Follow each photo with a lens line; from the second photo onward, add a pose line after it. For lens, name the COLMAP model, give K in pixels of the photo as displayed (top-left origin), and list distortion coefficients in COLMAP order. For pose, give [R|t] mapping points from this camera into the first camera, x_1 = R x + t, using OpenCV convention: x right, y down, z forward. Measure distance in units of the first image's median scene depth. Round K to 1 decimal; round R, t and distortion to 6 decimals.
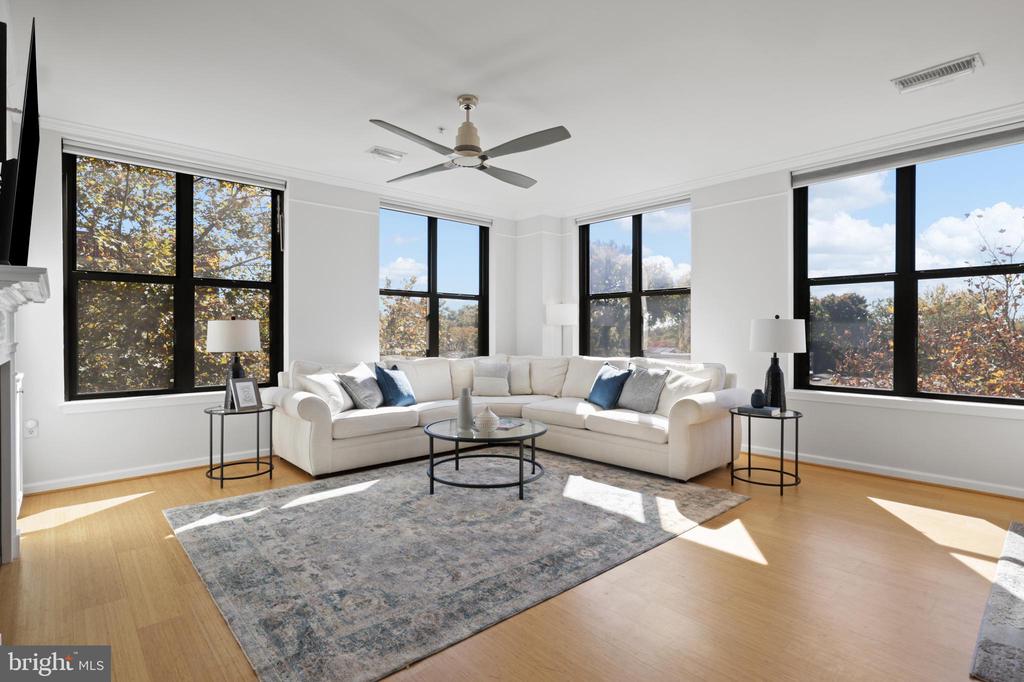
lens RADIAL K [[509.0, 0, 508.8], [0, 509.0, 332.8], [0, 0, 1]] dist [-0.002474, 0.000733]
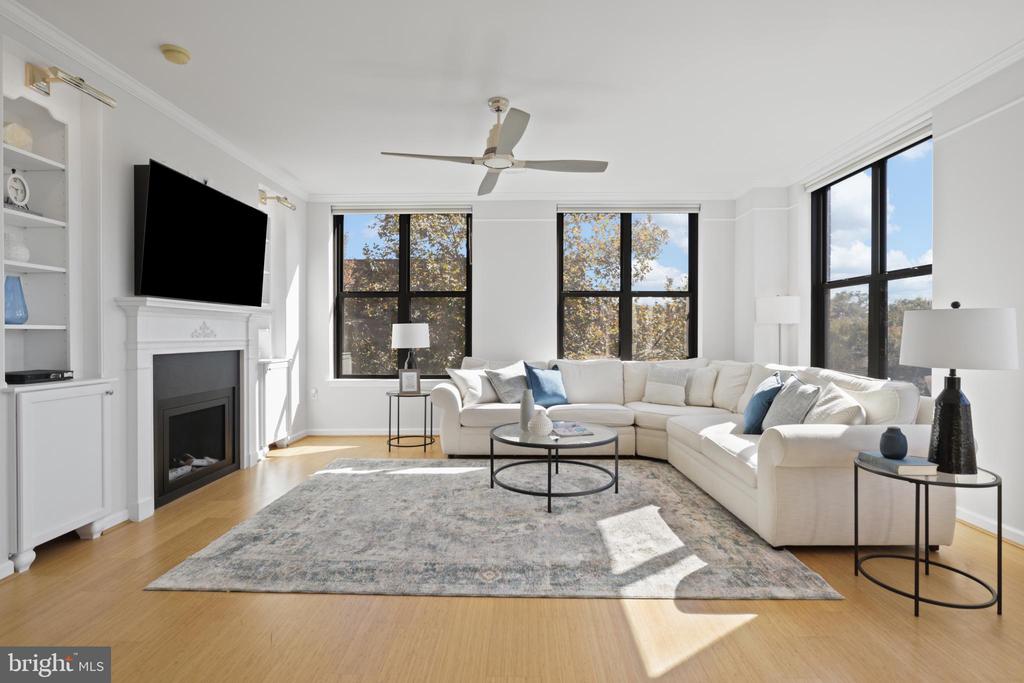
lens RADIAL K [[506.3, 0, 515.2], [0, 506.3, 337.3], [0, 0, 1]] dist [-0.004586, -0.000120]
pose [[0.733624, 0.003843, -0.679544, 0.620817], [0.000367, 0.999982, 0.006051, 0.000825], [0.679555, -0.004689, 0.733610, 0.285434]]
